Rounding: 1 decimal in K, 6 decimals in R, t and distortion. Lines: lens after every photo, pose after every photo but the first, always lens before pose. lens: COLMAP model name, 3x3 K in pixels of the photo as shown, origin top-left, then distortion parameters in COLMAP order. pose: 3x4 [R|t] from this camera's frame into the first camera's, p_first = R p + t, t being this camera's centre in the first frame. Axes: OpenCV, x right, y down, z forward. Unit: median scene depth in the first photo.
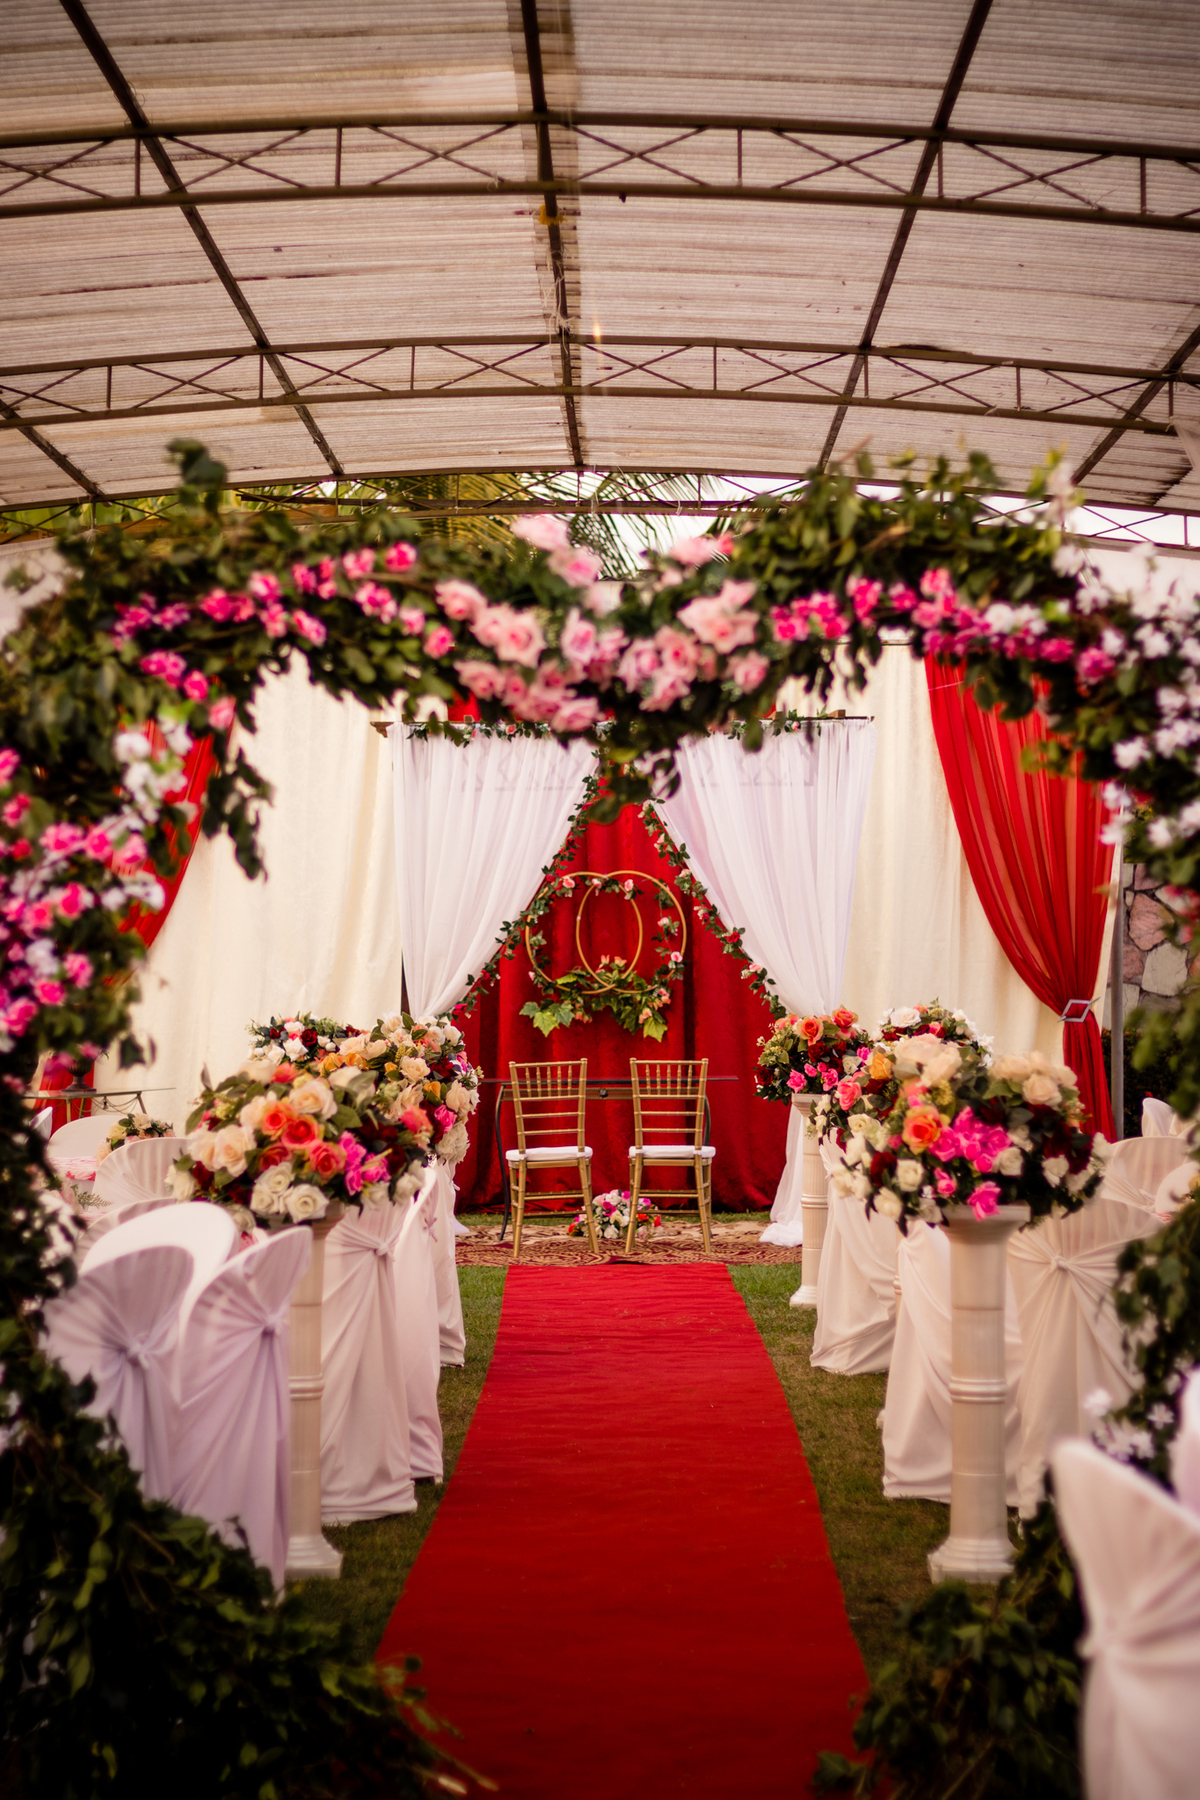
lens RADIAL K [[4067.7, 0, 600.0], [0, 4067.7, 900.0], [0, 0, 1]] dist [0.345264, -0.234970]
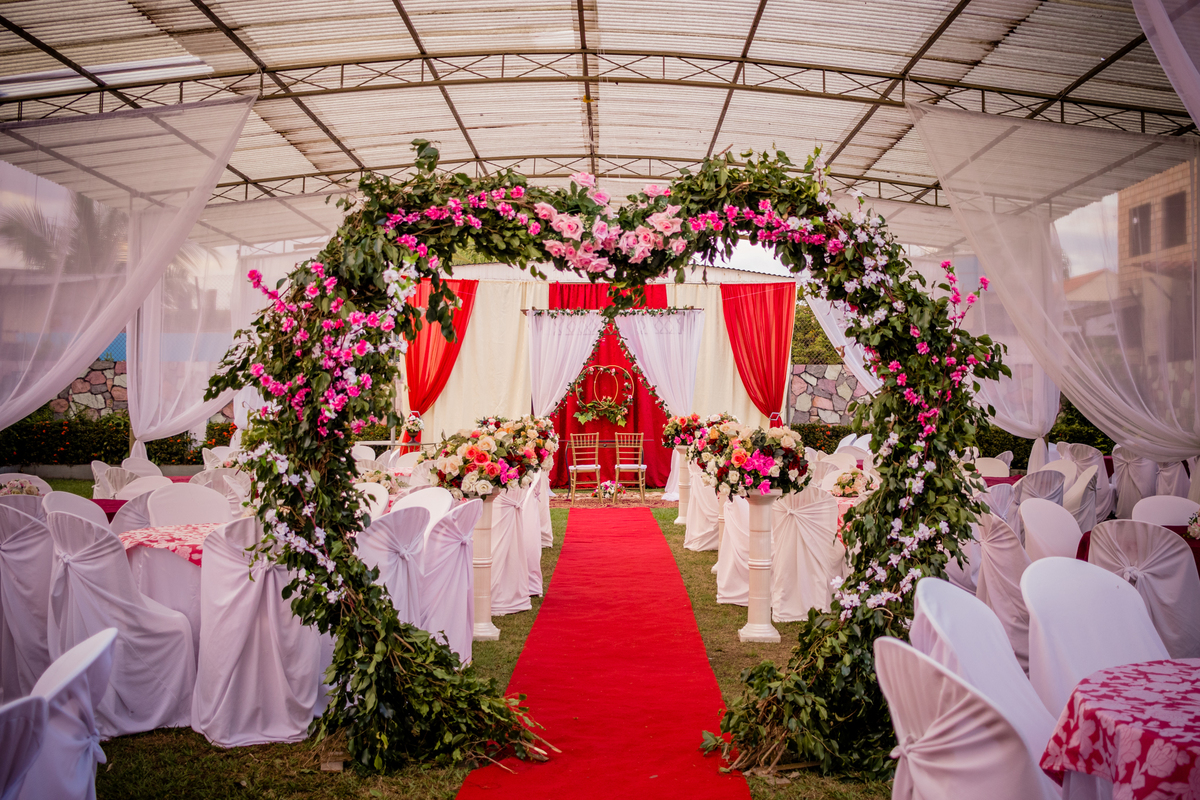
lens RADIAL K [[1348.5, 0, 620.4], [0, 1348.5, 403.0], [0, 0, 1]] dist [-0.006197, -0.000968]
pose [[0.999893, 0.005048, 0.013699, -0.003635], [-0.005249, 0.999878, 0.014678, 0.016593], [-0.013624, -0.014748, 0.999798, 0.273722]]
